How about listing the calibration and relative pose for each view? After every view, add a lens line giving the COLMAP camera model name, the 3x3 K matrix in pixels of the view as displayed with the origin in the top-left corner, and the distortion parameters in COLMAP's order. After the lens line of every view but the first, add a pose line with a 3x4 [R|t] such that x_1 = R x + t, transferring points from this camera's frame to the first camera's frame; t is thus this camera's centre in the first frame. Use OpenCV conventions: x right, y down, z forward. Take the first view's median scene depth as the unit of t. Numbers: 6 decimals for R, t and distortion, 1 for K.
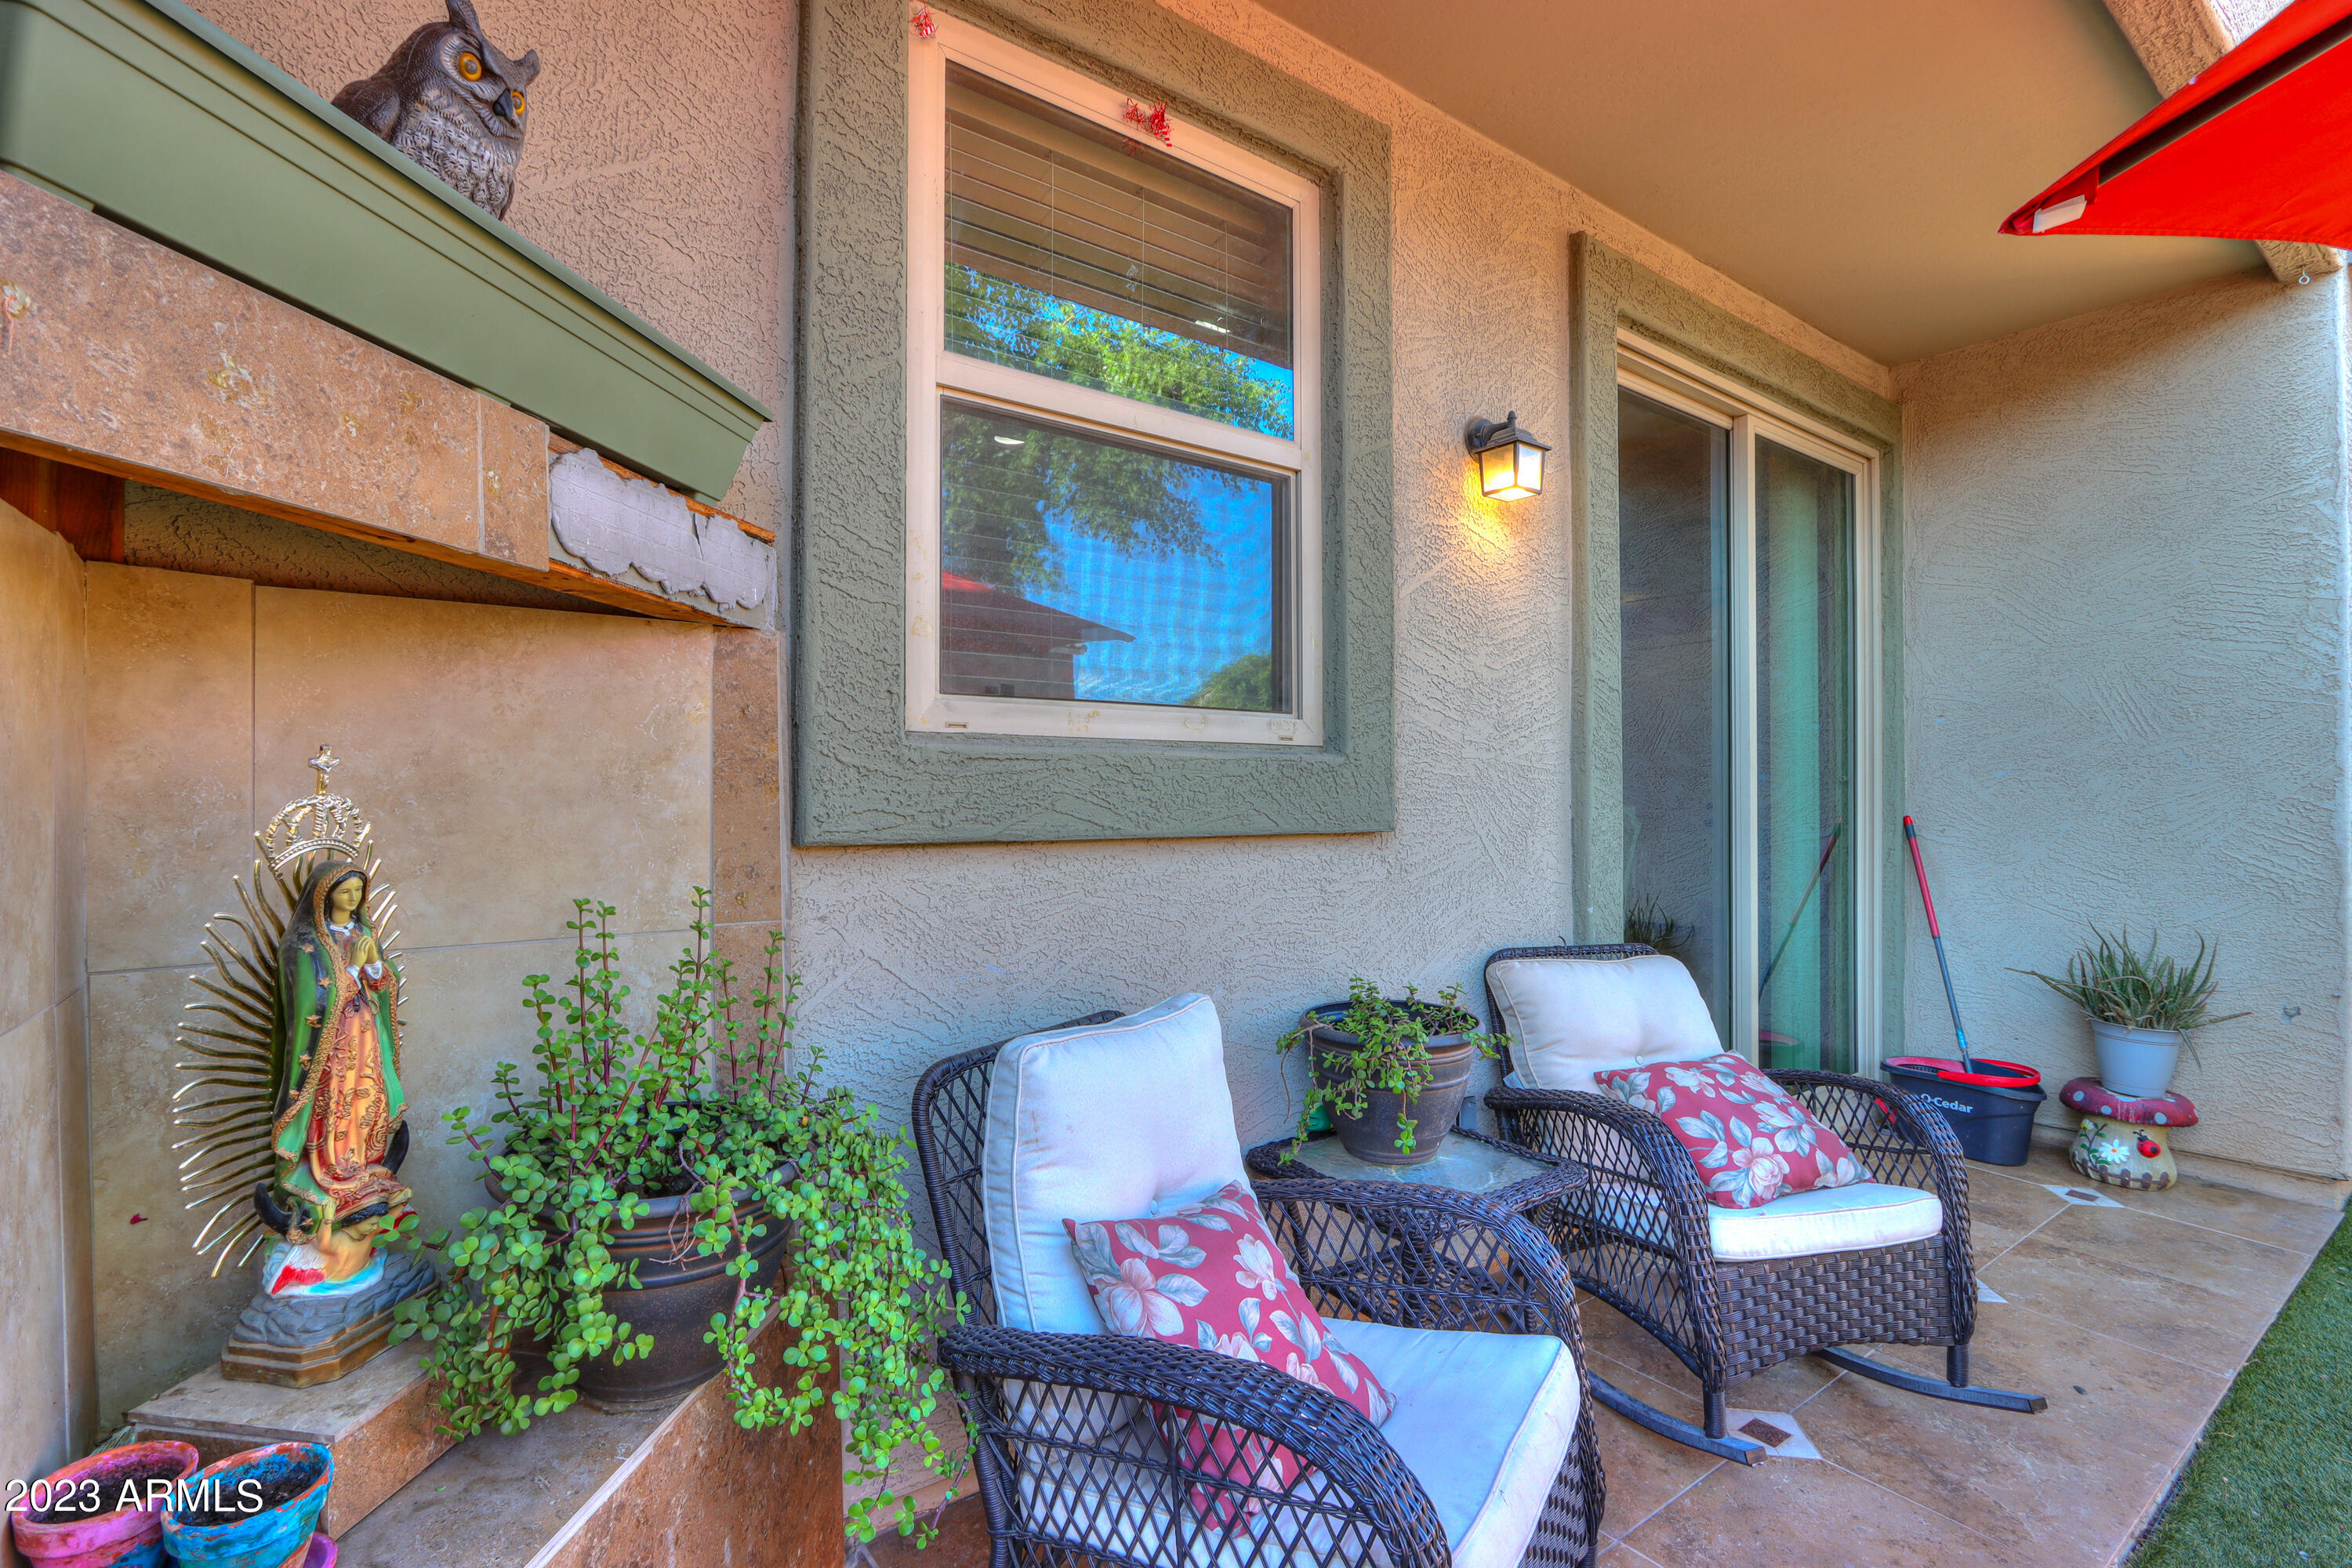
lens RADIAL K [[1103.2, 0, 1181.0], [0, 1103.2, 794.1], [0, 0, 1]] dist [-0.017847, 0.000738]
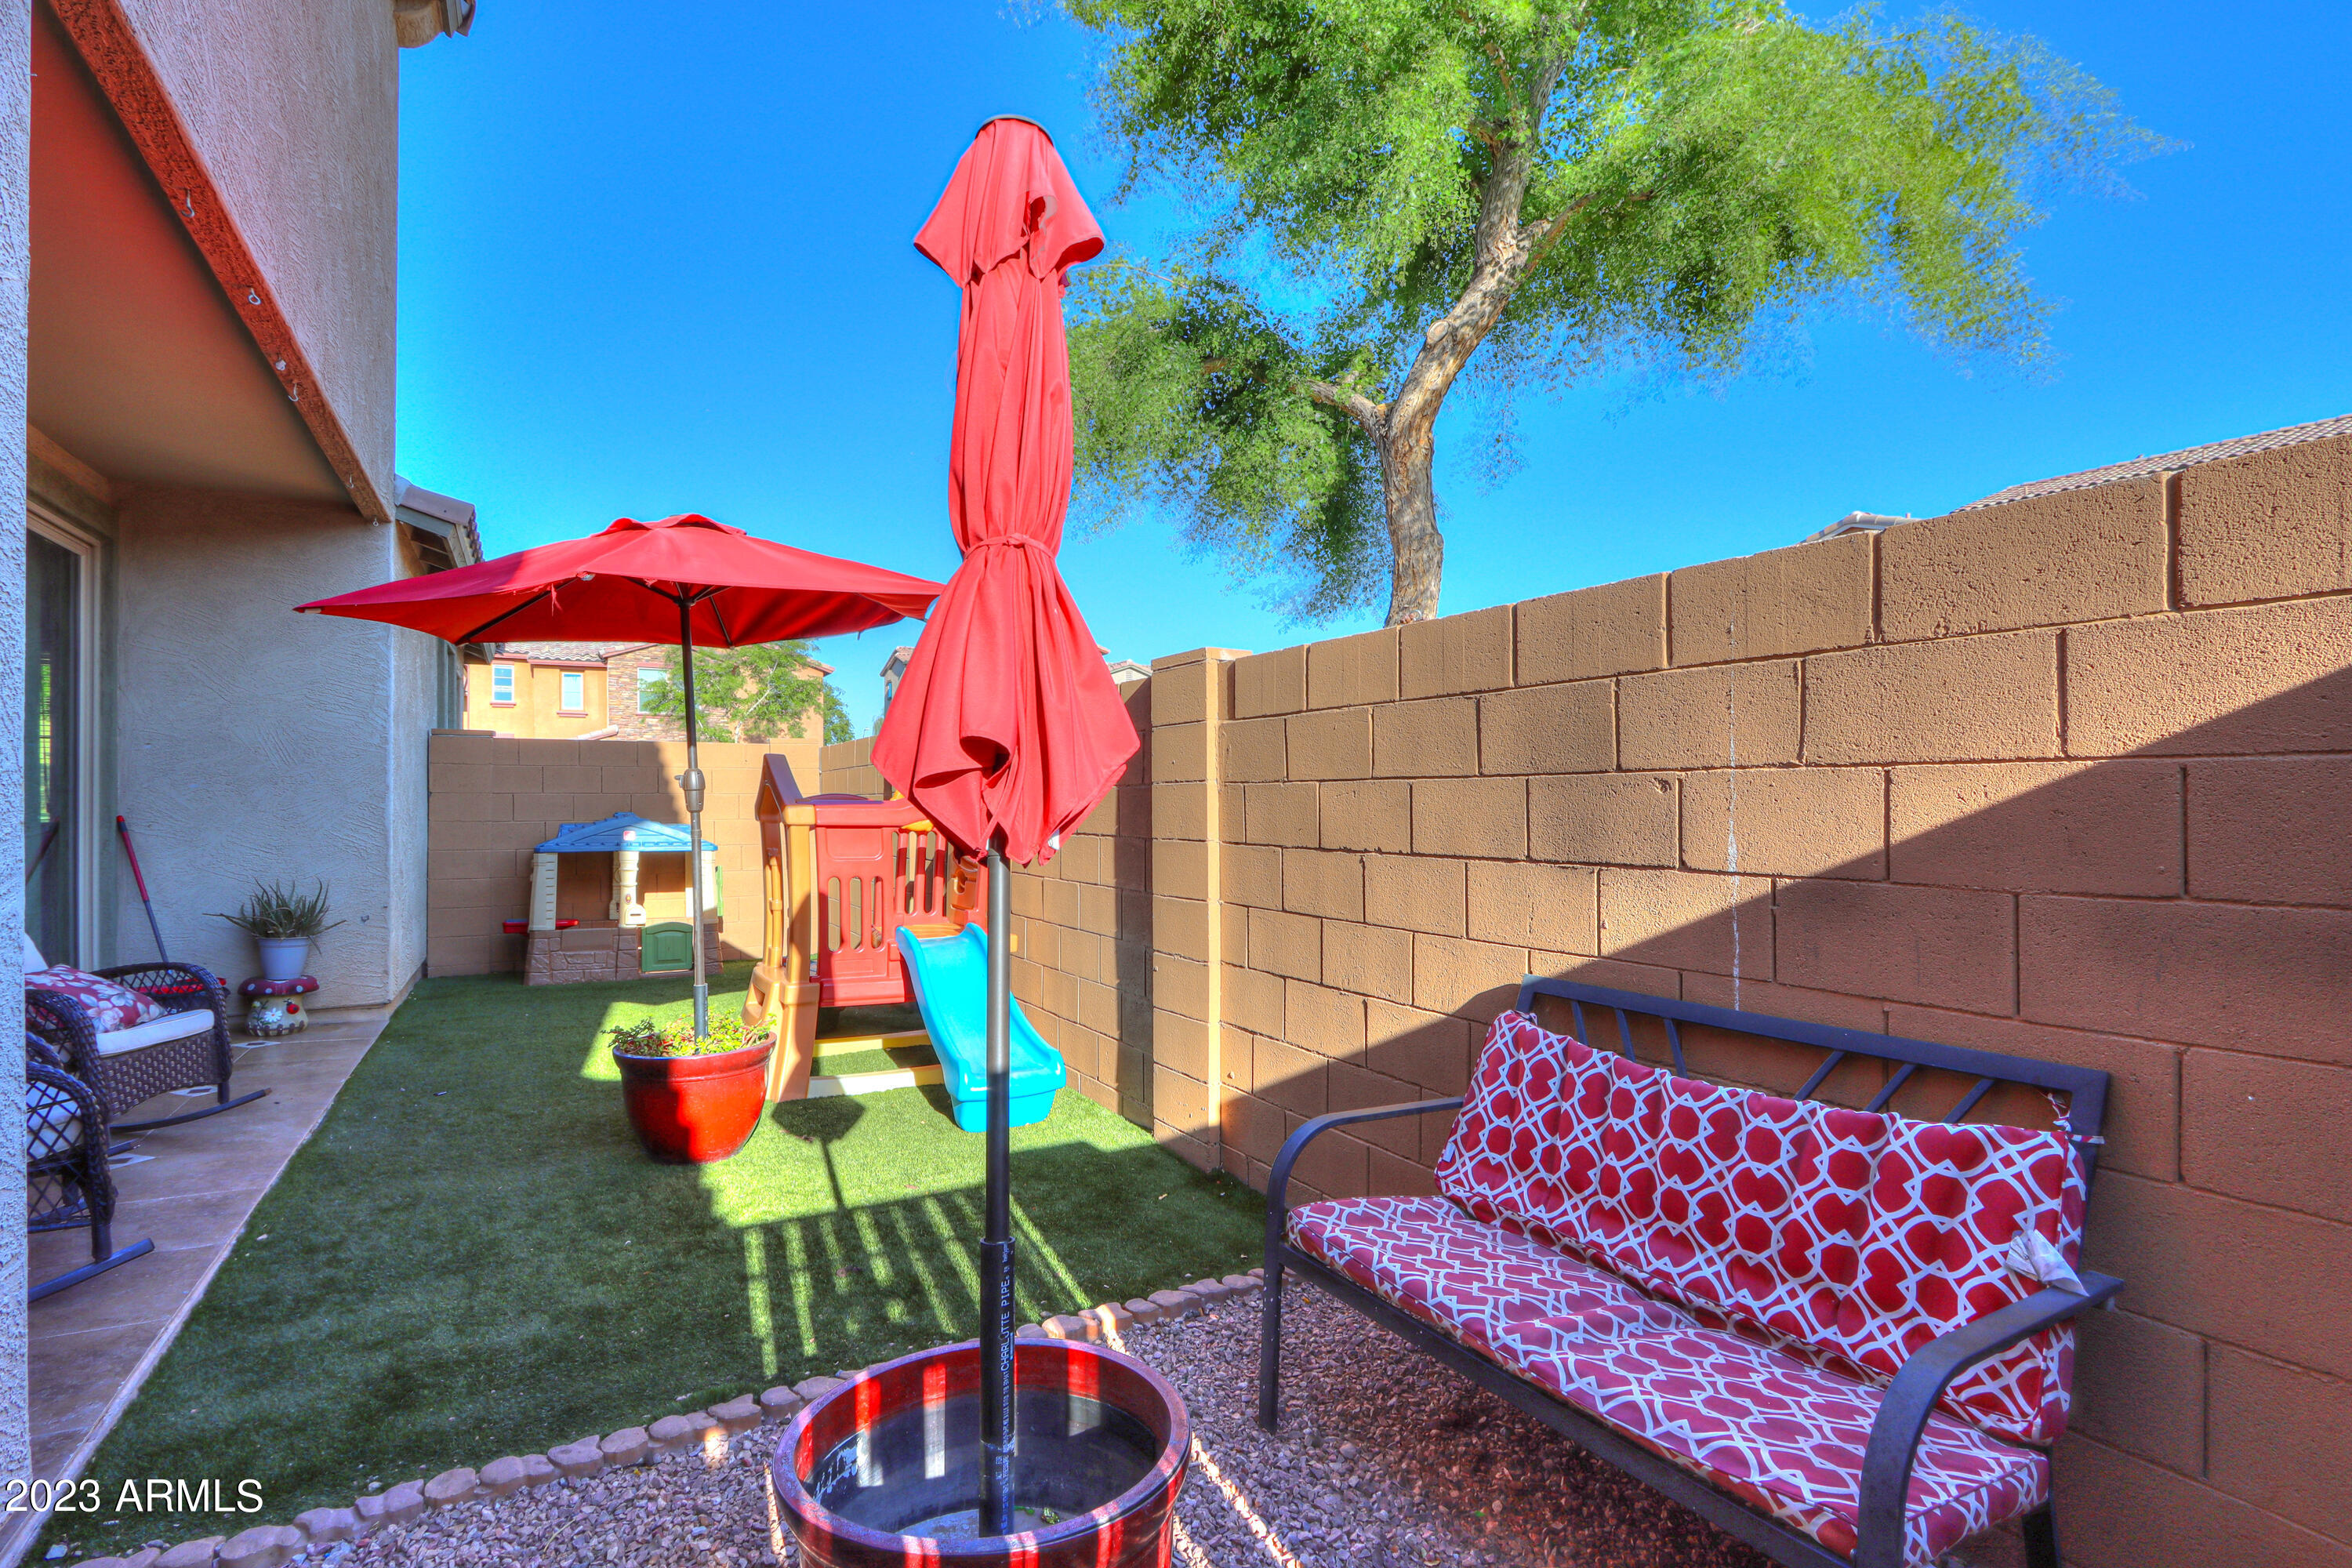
lens RADIAL K [[1119.7, 0, 1155.0], [0, 1119.7, 789.8], [0, 0, 1]] dist [-0.018561, 0.000556]
pose [[0.149599, 0.006596, 0.988725, -0.614991], [-0.000087, 0.999978, -0.006658, -0.004268], [-0.988747, 0.000910, 0.149596, -0.586944]]
